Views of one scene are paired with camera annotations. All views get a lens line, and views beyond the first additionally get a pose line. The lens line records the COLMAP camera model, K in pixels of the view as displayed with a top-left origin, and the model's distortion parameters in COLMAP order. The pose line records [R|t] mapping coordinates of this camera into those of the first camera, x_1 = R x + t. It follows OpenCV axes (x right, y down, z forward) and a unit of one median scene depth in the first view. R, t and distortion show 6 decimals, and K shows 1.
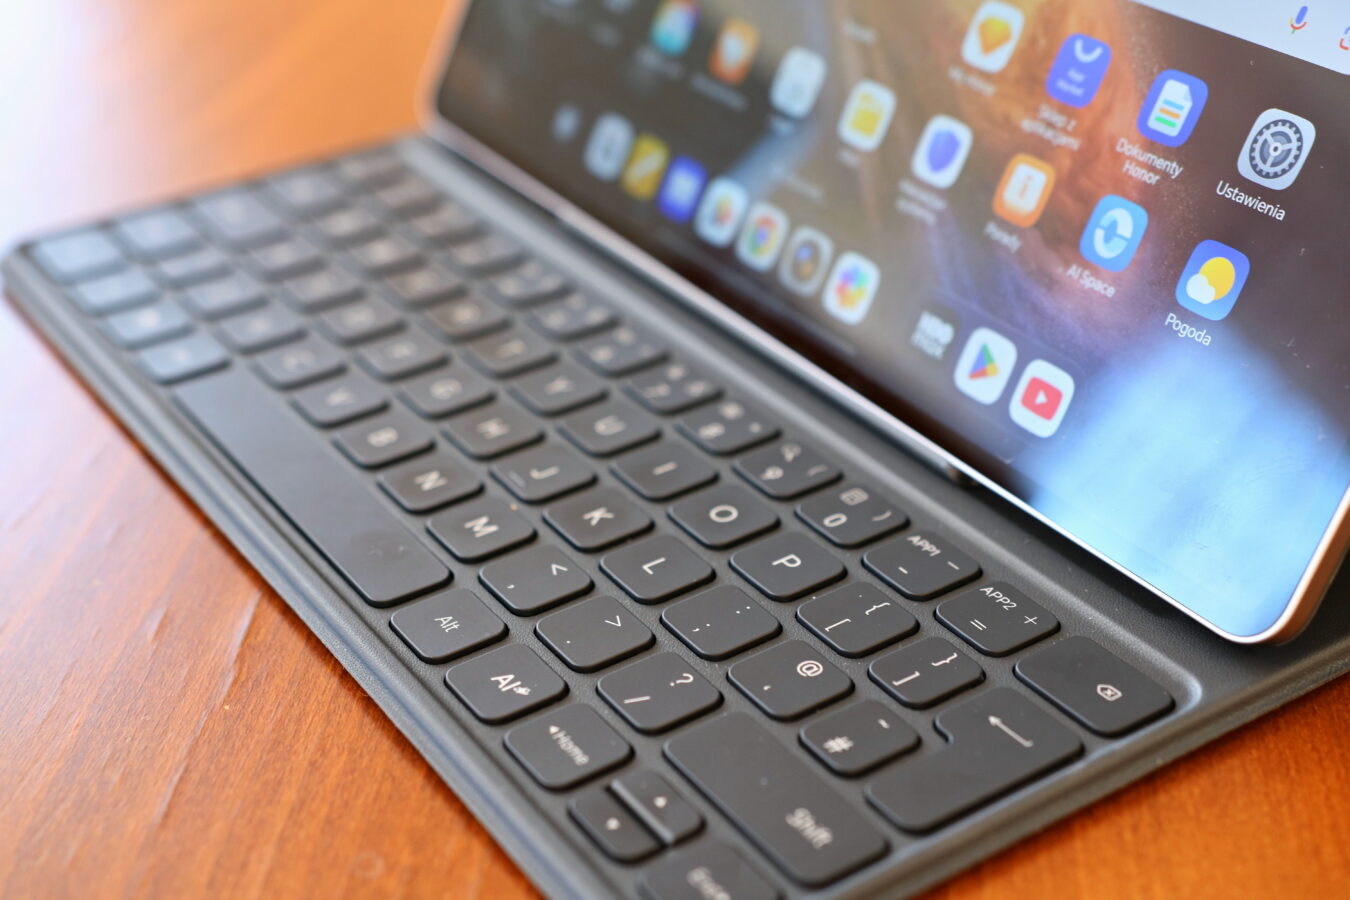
lens RADIAL K [[2106.2, 0, 675.0], [0, 2106.2, 450.0], [0, 0, 1]] dist [0.051485, 0.095289]
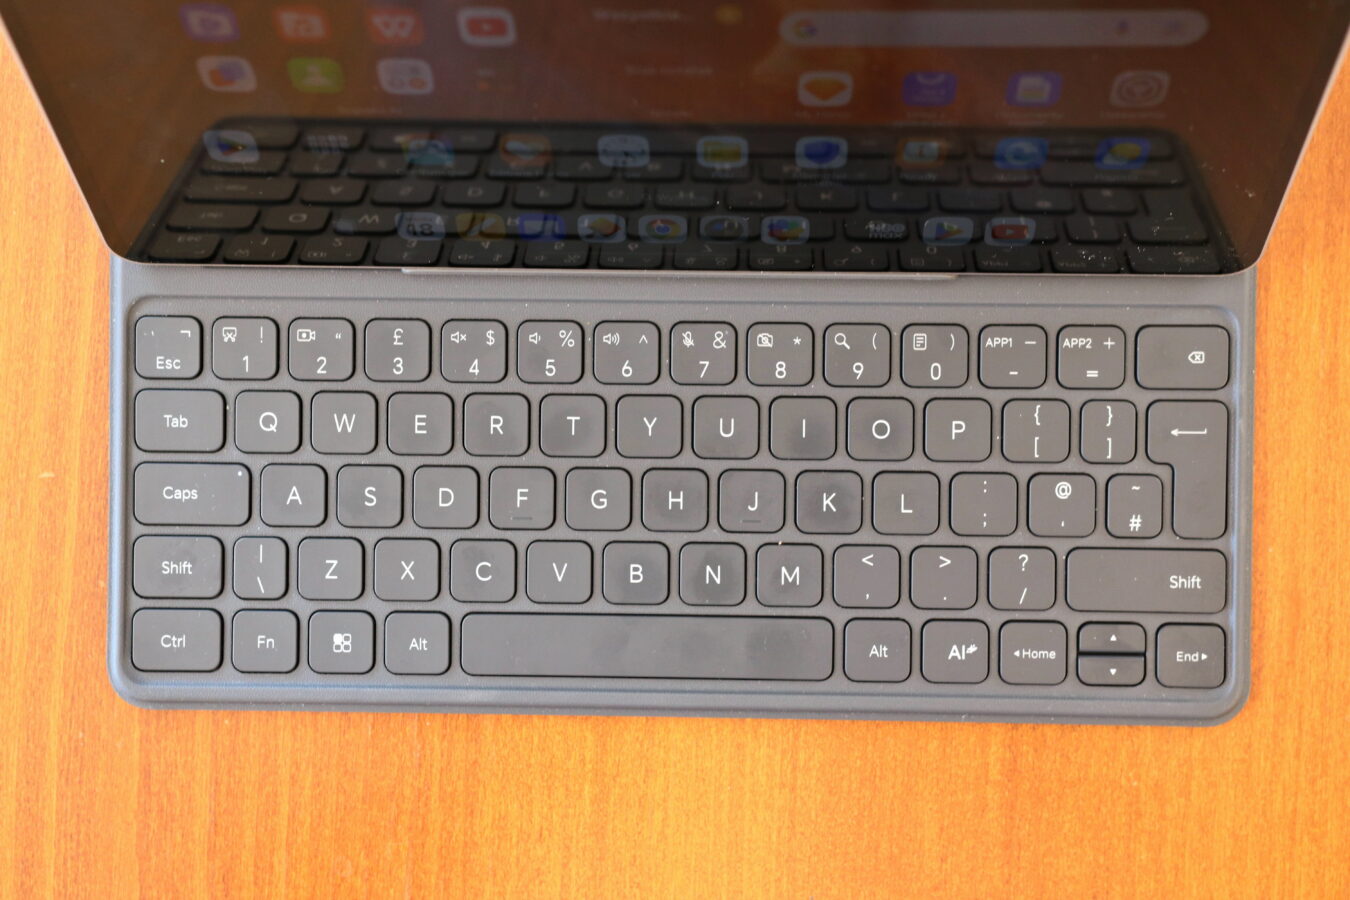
lens RADIAL K [[2106.2, 0, 675.0], [0, 2106.2, 450.0], [0, 0, 1]] dist [0.051485, 0.095289]
pose [[0.560724, -0.827923, 0.011522, -0.089769], [0.434328, 0.305946, 0.847205, -1.337690], [-0.704945, -0.470044, 0.531141, 0.377968]]
